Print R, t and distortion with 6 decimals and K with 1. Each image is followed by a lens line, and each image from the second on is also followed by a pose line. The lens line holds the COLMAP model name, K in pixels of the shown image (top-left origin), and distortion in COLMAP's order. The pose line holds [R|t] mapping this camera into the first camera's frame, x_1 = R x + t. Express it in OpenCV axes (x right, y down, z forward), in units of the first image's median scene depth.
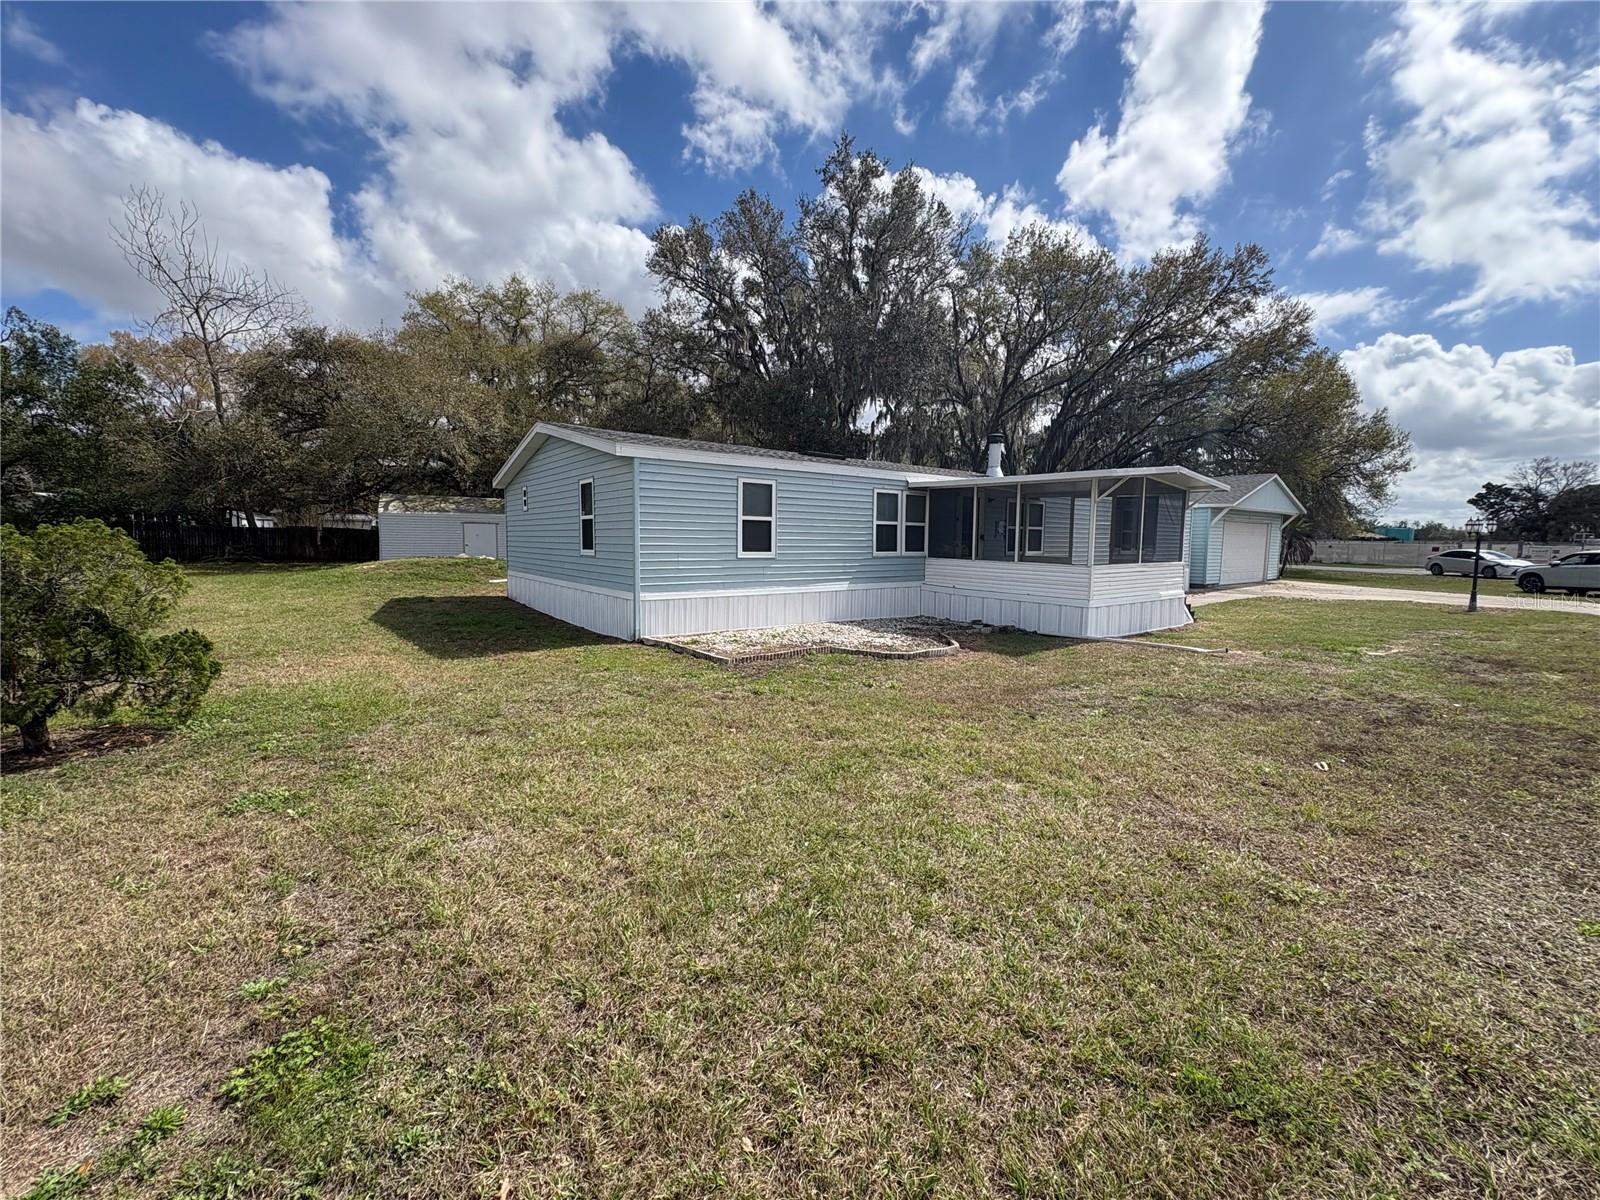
lens RADIAL K [[636.5, 0, 800.7], [0, 636.5, 603.1], [0, 0, 1]] dist [0.000777, -0.000033]
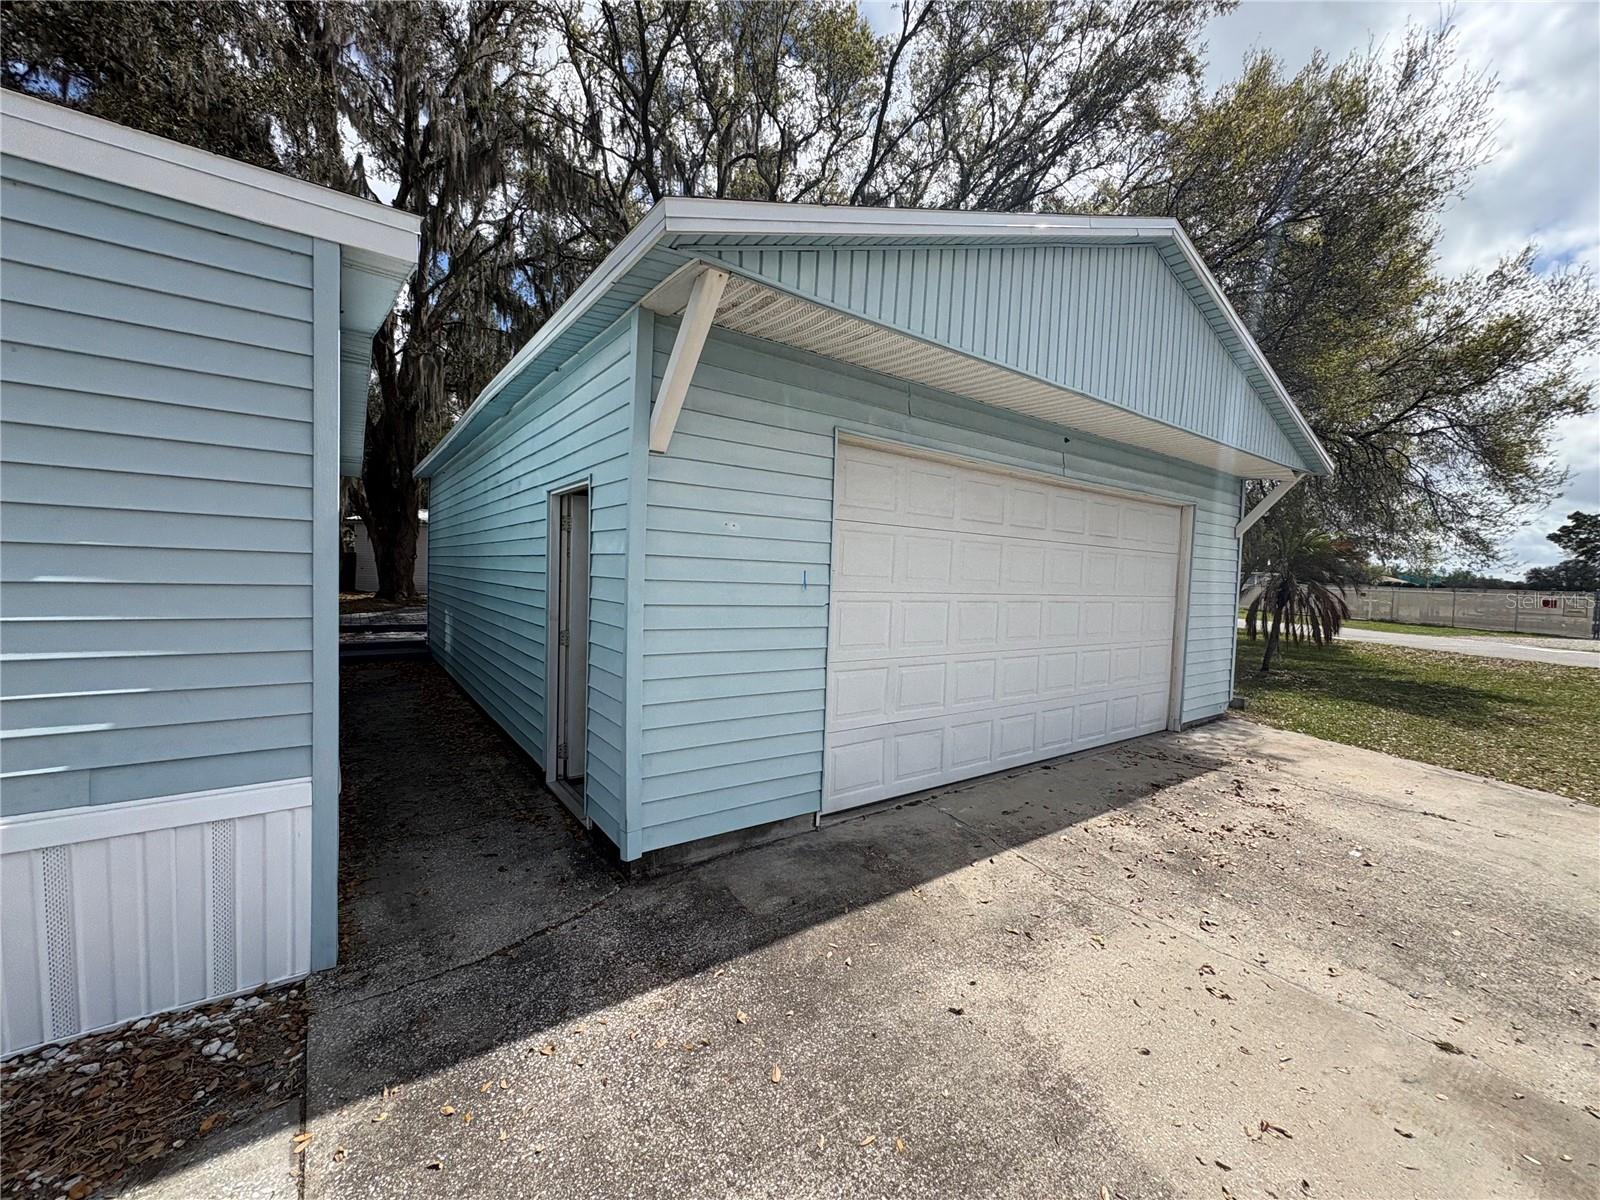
lens RADIAL K [[636.5, 0, 797.8], [0, 636.5, 604.2], [0, 0, 1]] dist [0.000777, -0.000033]
pose [[0.999343, 0.029569, -0.020938, 0.261122], [-0.030462, 0.998579, -0.043727, -0.030406], [0.019615, 0.044336, 0.998824, 0.329805]]
